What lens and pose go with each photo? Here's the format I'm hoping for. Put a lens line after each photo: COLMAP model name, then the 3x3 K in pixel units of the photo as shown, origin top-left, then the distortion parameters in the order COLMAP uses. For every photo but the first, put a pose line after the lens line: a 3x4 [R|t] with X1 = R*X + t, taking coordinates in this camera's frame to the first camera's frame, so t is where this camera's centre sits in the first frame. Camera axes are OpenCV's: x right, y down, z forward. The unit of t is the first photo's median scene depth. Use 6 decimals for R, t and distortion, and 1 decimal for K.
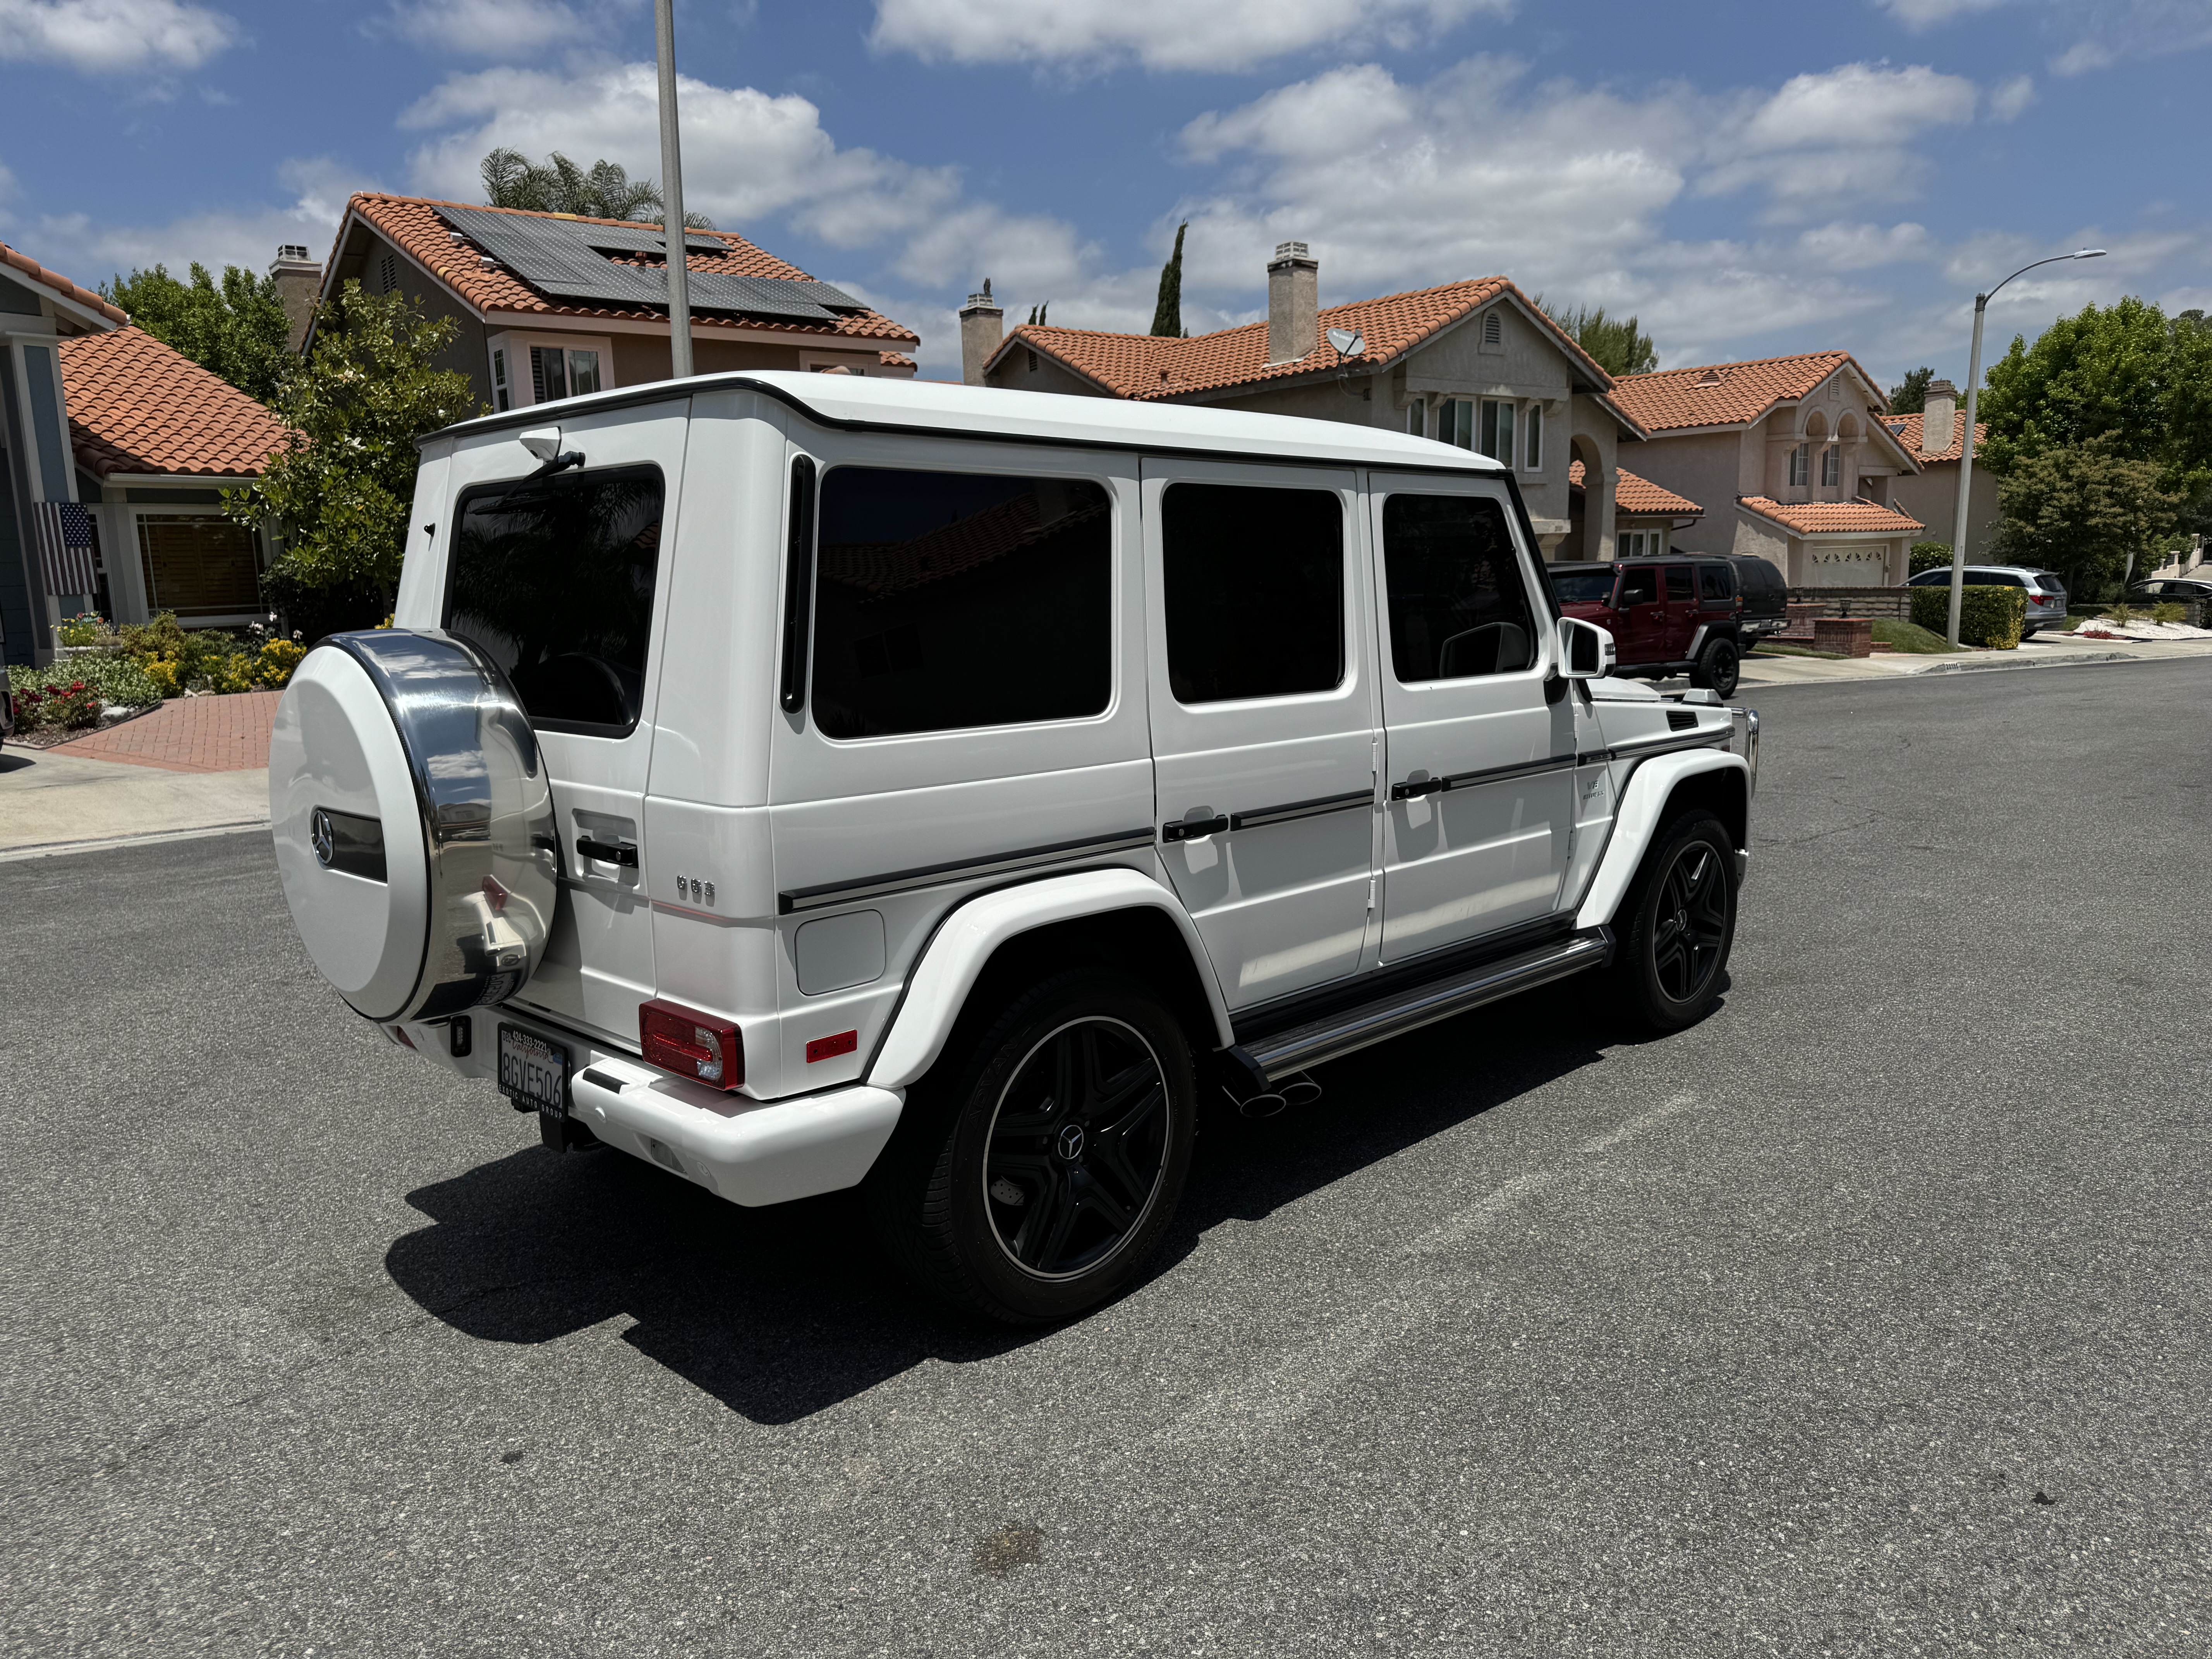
lens RADIAL K [[1554.6, 0, 1111.9], [0, 1554.6, 829.1], [0, 0, 1]] dist [0.040581, -0.044421]
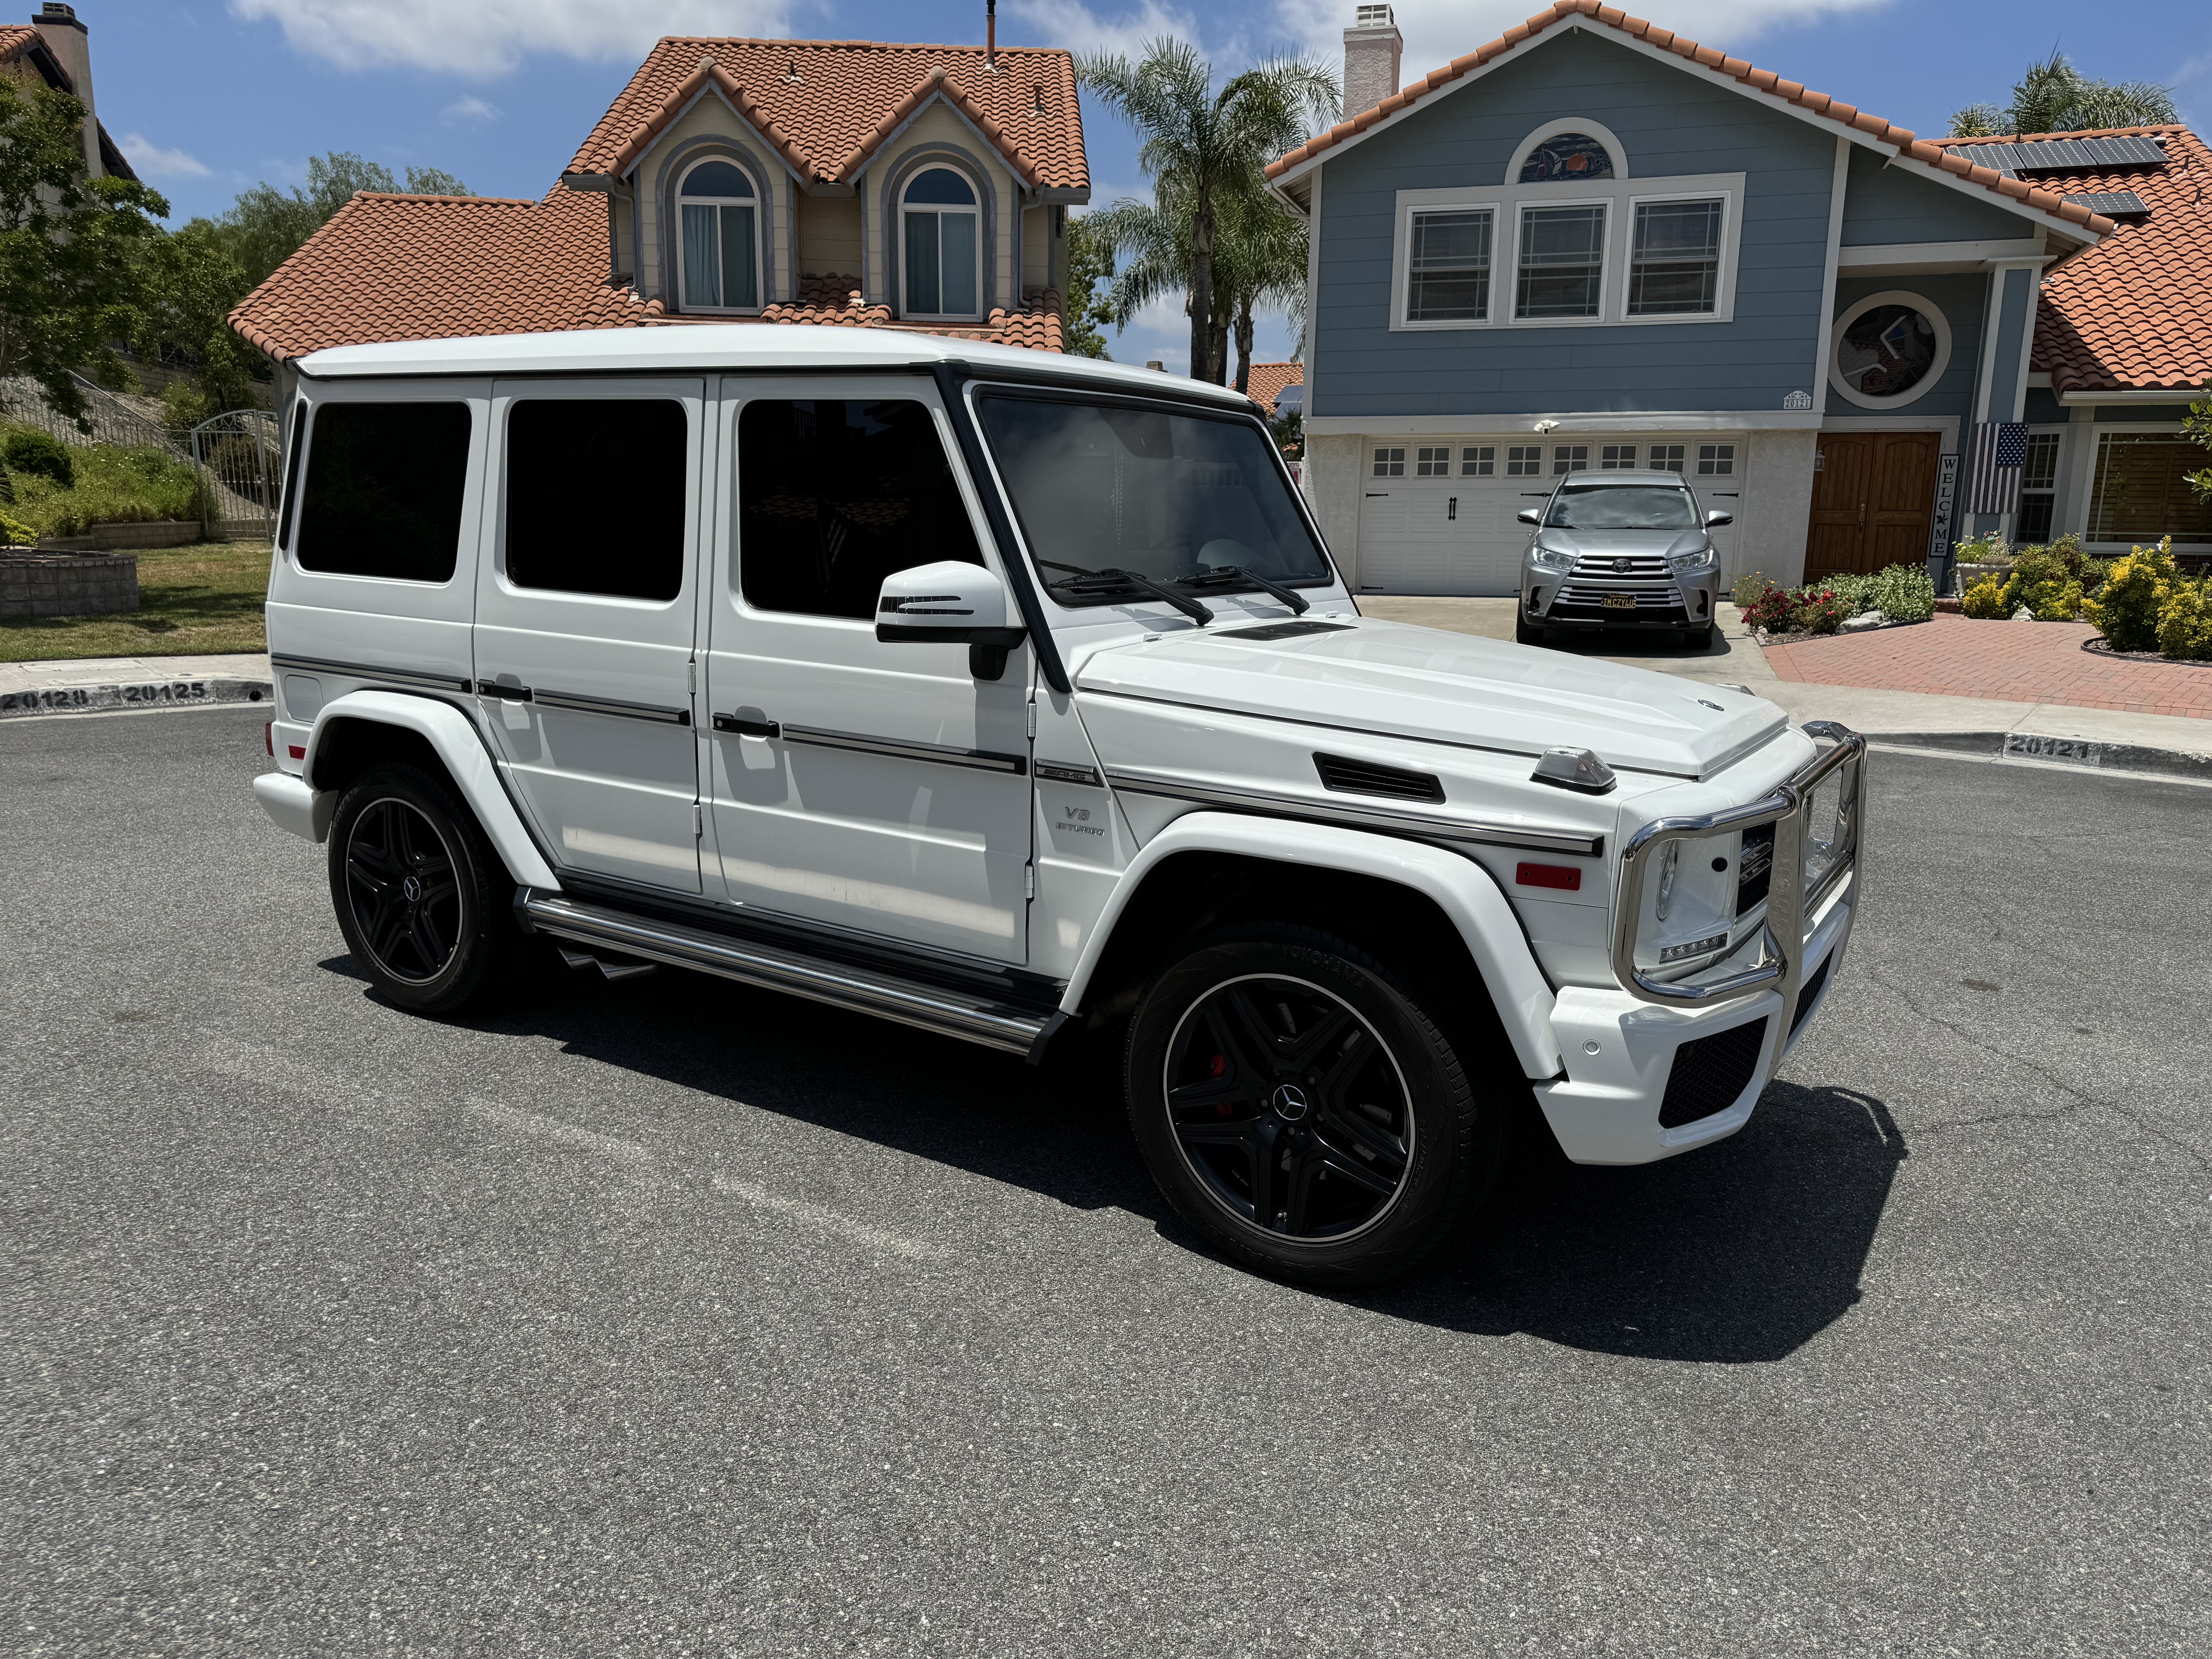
lens RADIAL K [[1554.6, 0, 1111.1], [0, 1554.6, 834.6], [0, 0, 1]] dist [0.040581, -0.044421]
pose [[0.214648, 0.230231, -0.949168, 1.134728], [-0.181423, 0.964305, 0.192875, -0.181779], [0.959694, 0.130801, 0.248756, 0.989370]]
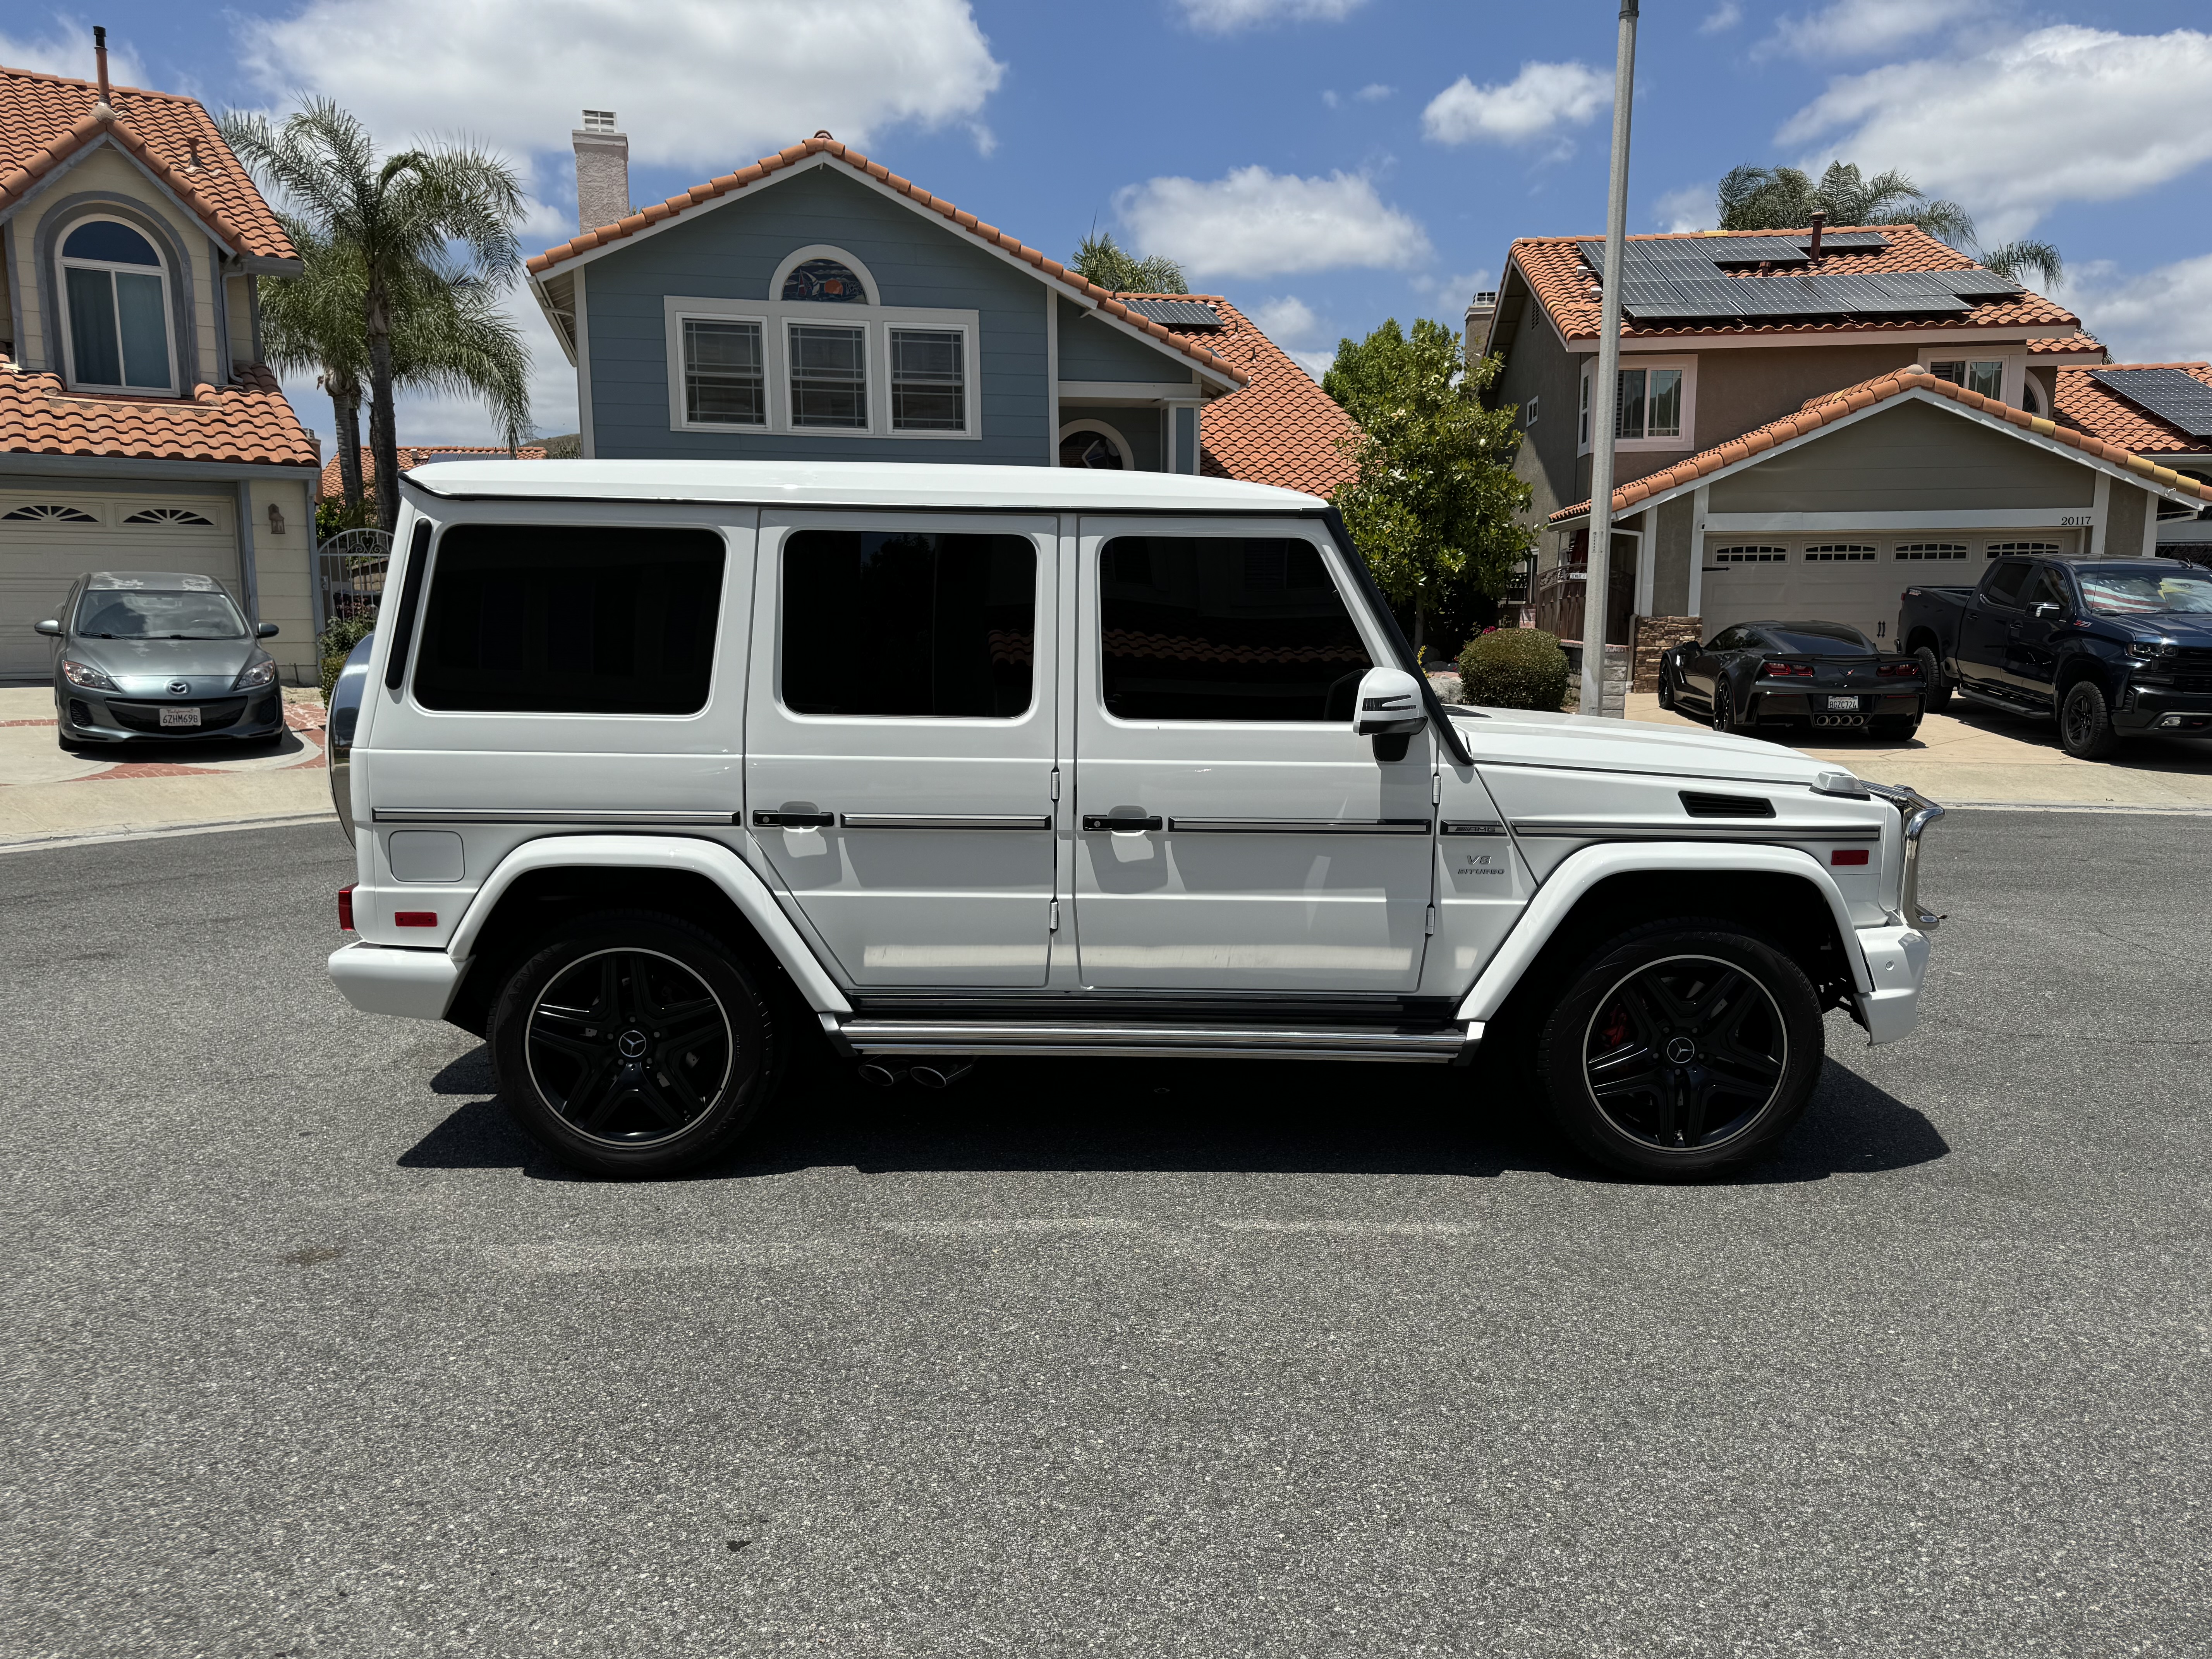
lens RADIAL K [[1554.6, 0, 1112.4], [0, 1554.6, 831.4], [0, 0, 1]] dist [0.040581, -0.044421]
pose [[0.711666, 0.127257, -0.690896, 0.896489], [-0.131820, 0.990178, 0.046598, -0.067788], [0.690040, 0.057912, 0.721451, 0.262519]]
